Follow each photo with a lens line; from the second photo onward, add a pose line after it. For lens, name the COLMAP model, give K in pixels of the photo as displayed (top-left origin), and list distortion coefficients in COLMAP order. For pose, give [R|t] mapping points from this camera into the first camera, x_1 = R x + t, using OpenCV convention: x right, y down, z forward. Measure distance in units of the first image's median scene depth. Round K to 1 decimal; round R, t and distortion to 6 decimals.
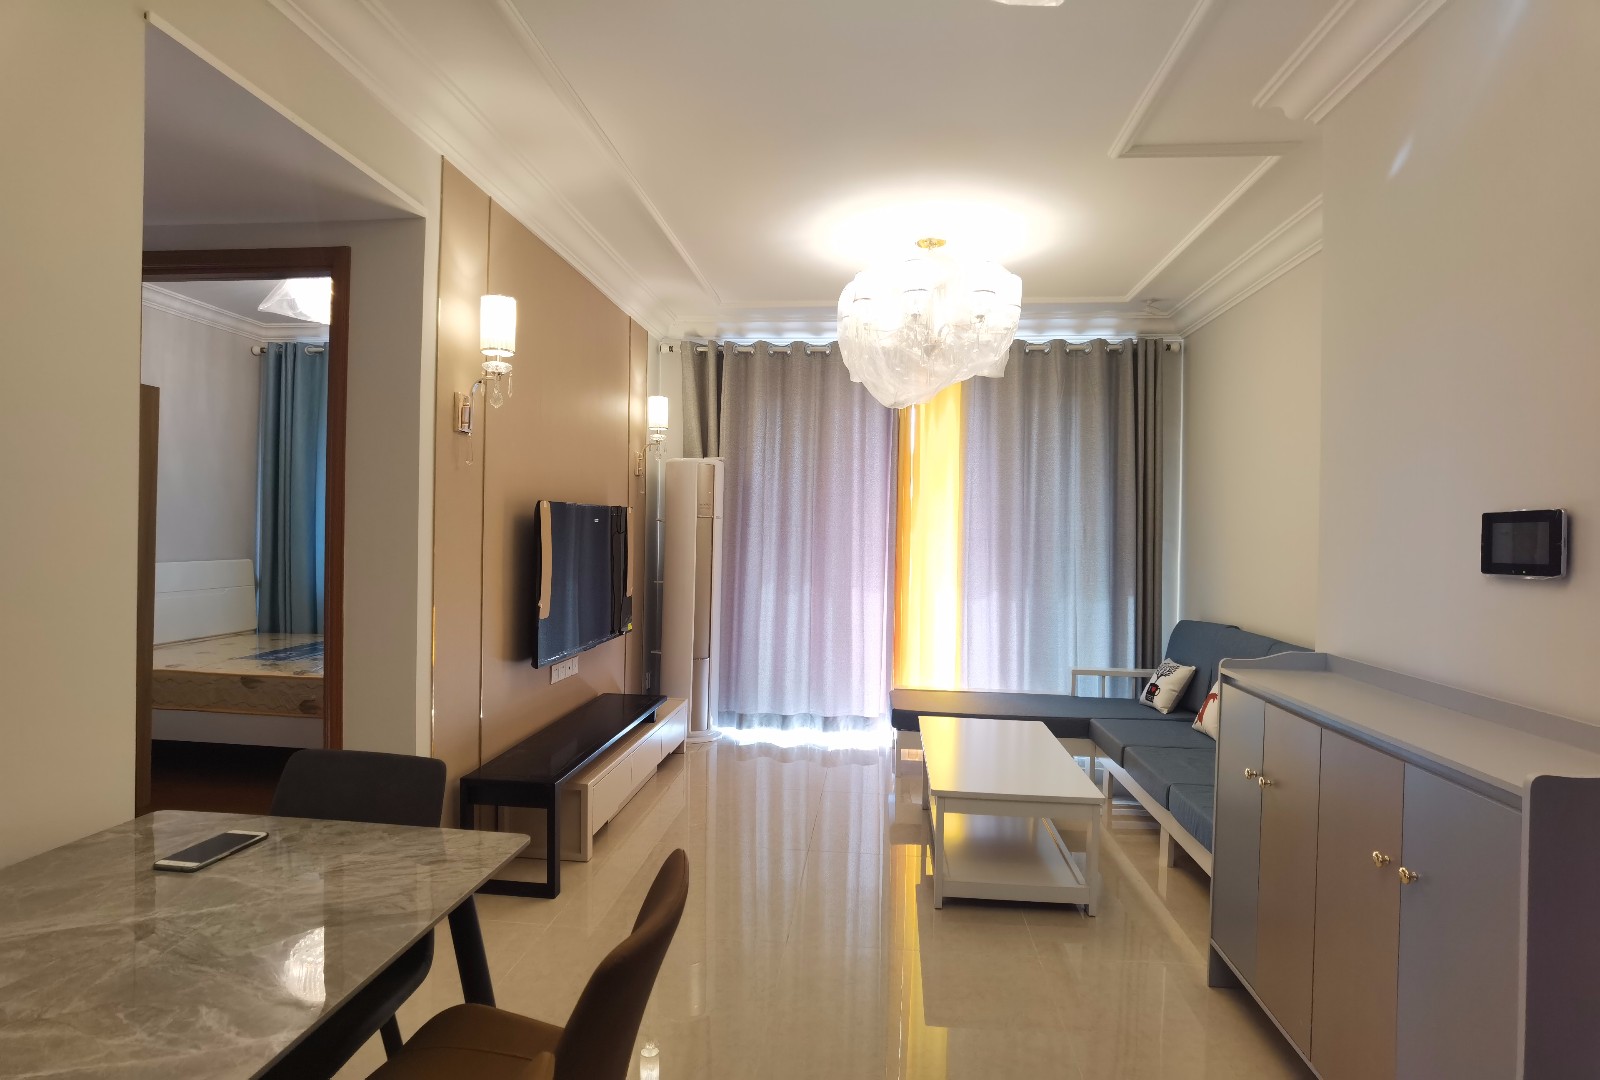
lens RADIAL K [[857.3, 0, 794.3], [0, 857.3, 536.7], [0, 0, 1]] dist [0.002433, -0.000176]
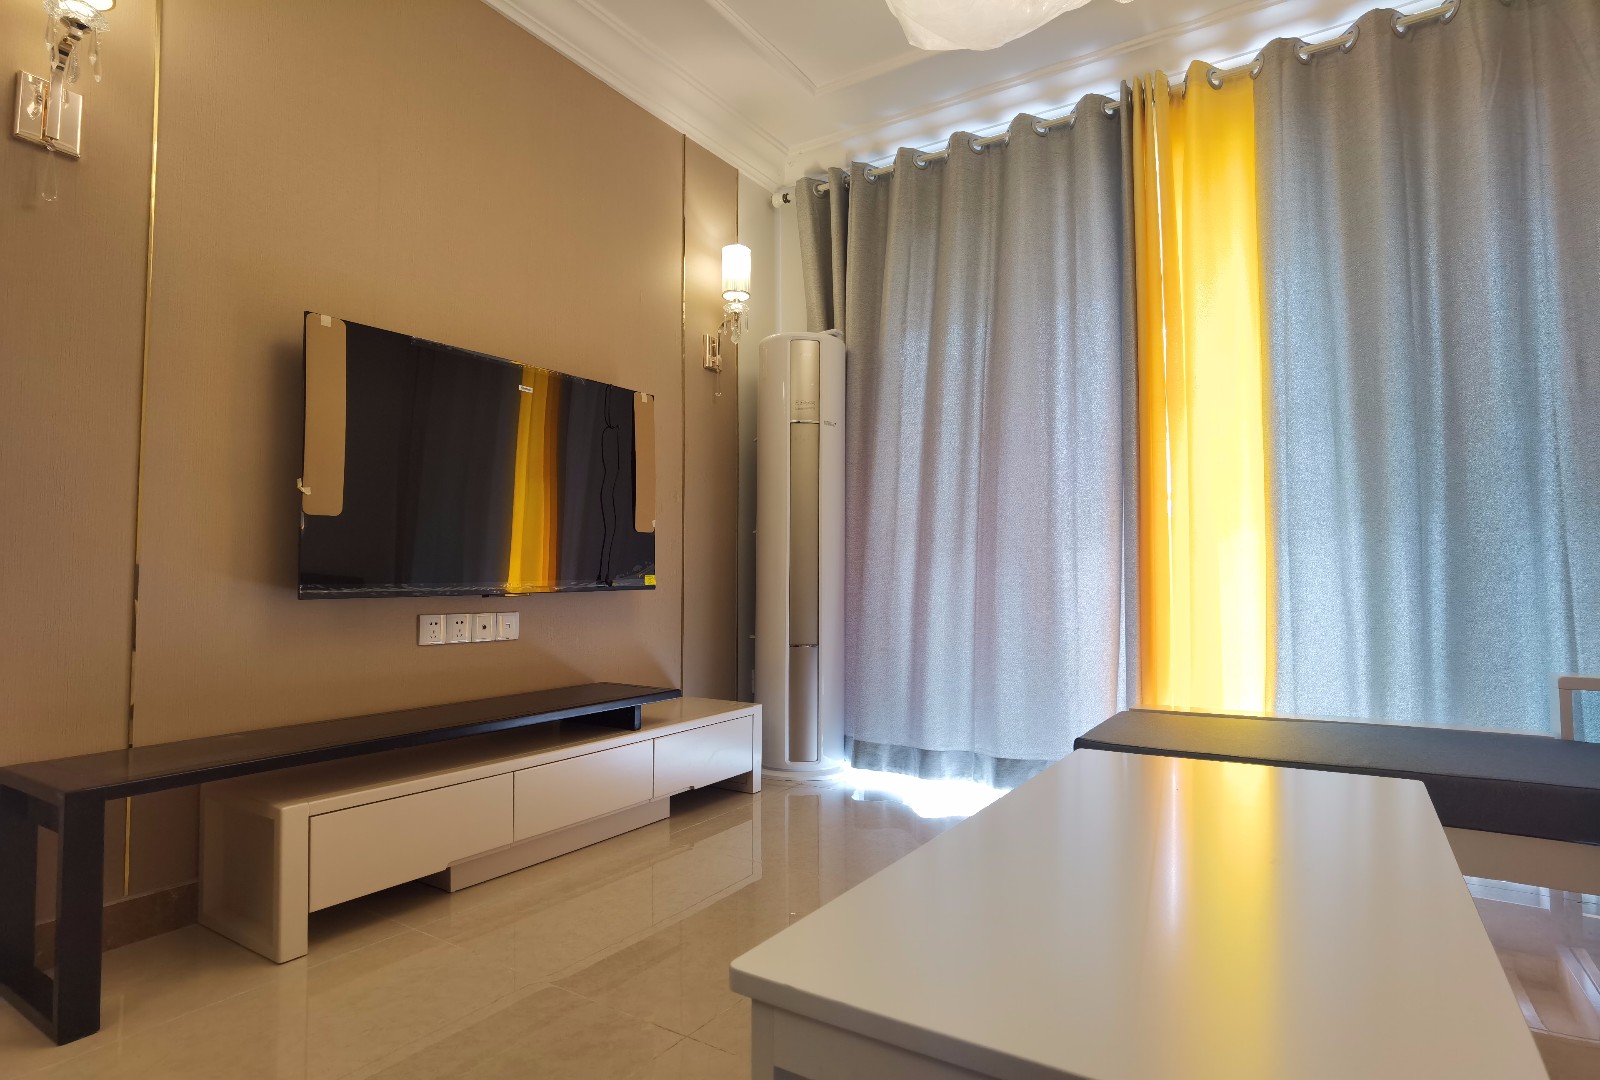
lens RADIAL K [[824.1, 0, 800.0], [0, 824.1, 540.0], [0, 0, 1]] dist [-0.070688, 0.029744]
pose [[0.886247, -0.039922, -0.461489, 0.170982], [0.011445, 0.997862, -0.064342, 0.106286], [0.463071, 0.051741, 0.884810, 0.472449]]
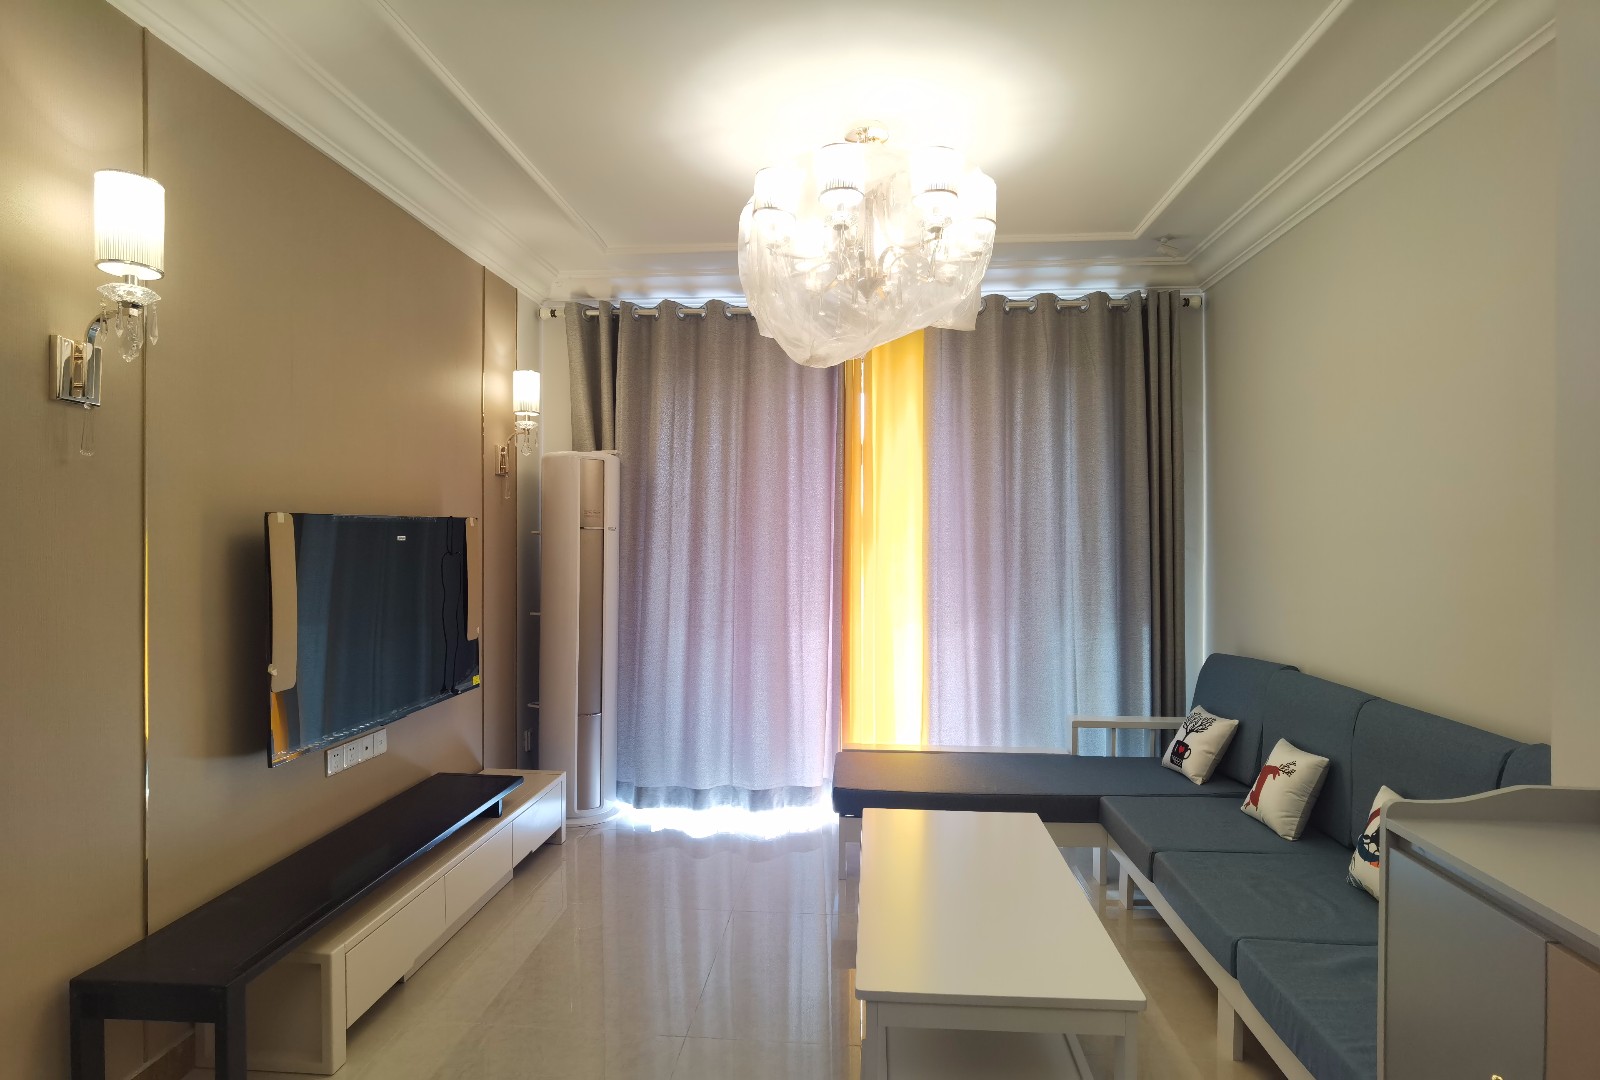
lens RADIAL K [[851.2, 0, 800.0], [0, 851.2, 540.0], [0, 0, 1]] dist [-0.003097, -0.000079]
pose [[0.999663, -0.016161, 0.020316, 0.066344], [0.016175, 0.999869, -0.000532, -0.009375], [-0.020305, 0.000860, 0.999793, 0.238452]]
